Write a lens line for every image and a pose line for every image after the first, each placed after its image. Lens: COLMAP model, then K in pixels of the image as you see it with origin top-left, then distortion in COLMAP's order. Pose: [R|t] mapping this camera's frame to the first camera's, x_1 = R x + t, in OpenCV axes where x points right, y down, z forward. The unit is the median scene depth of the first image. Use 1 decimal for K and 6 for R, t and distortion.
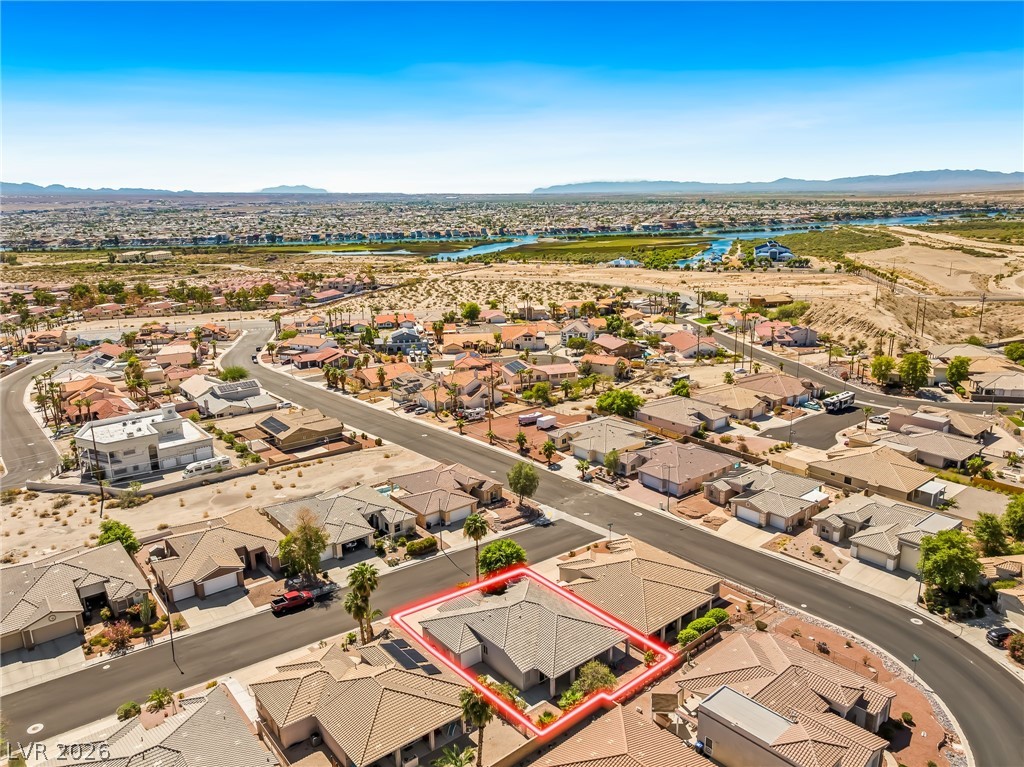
lens RADIAL K [[714.7, 0, 512.0], [0, 714.7, 383.5], [0, 0, 1]] dist [-0.030658, -0.002572]
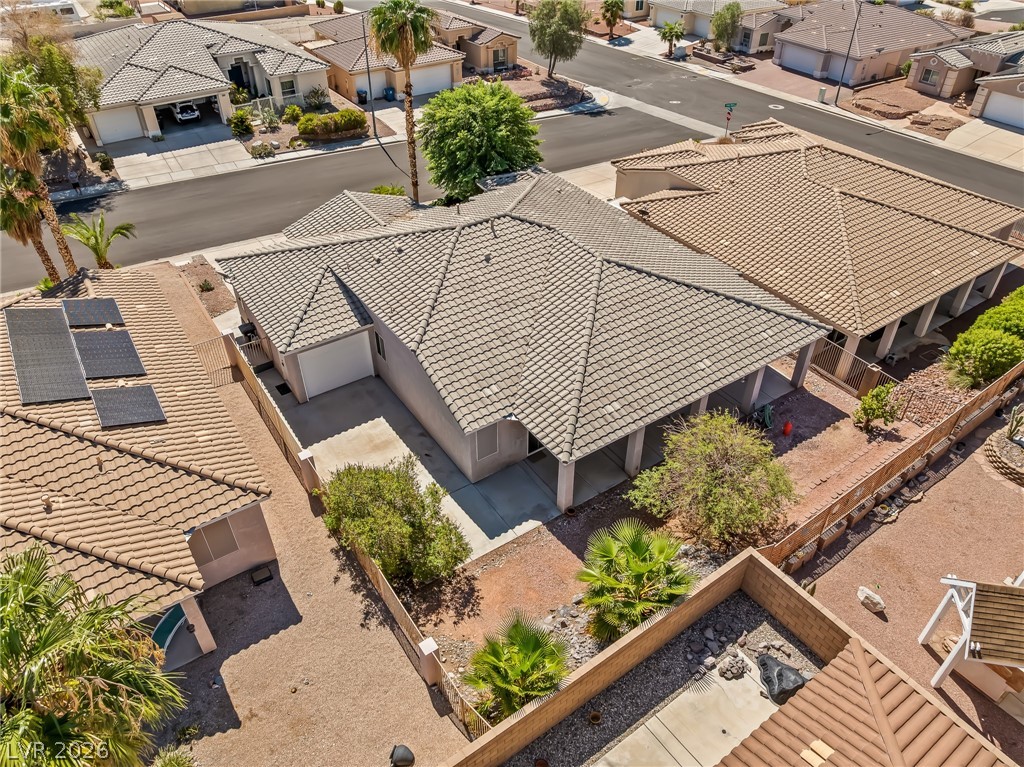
lens RADIAL K [[714.7, 0, 512.0], [0, 714.7, 383.5], [0, 0, 1]] dist [-0.030658, -0.002572]
pose [[0.996065, 0.070399, -0.053831, 0.029390], [-0.041055, 0.904869, 0.423707, 0.160543], [0.078539, -0.419830, 0.904198, 0.454600]]
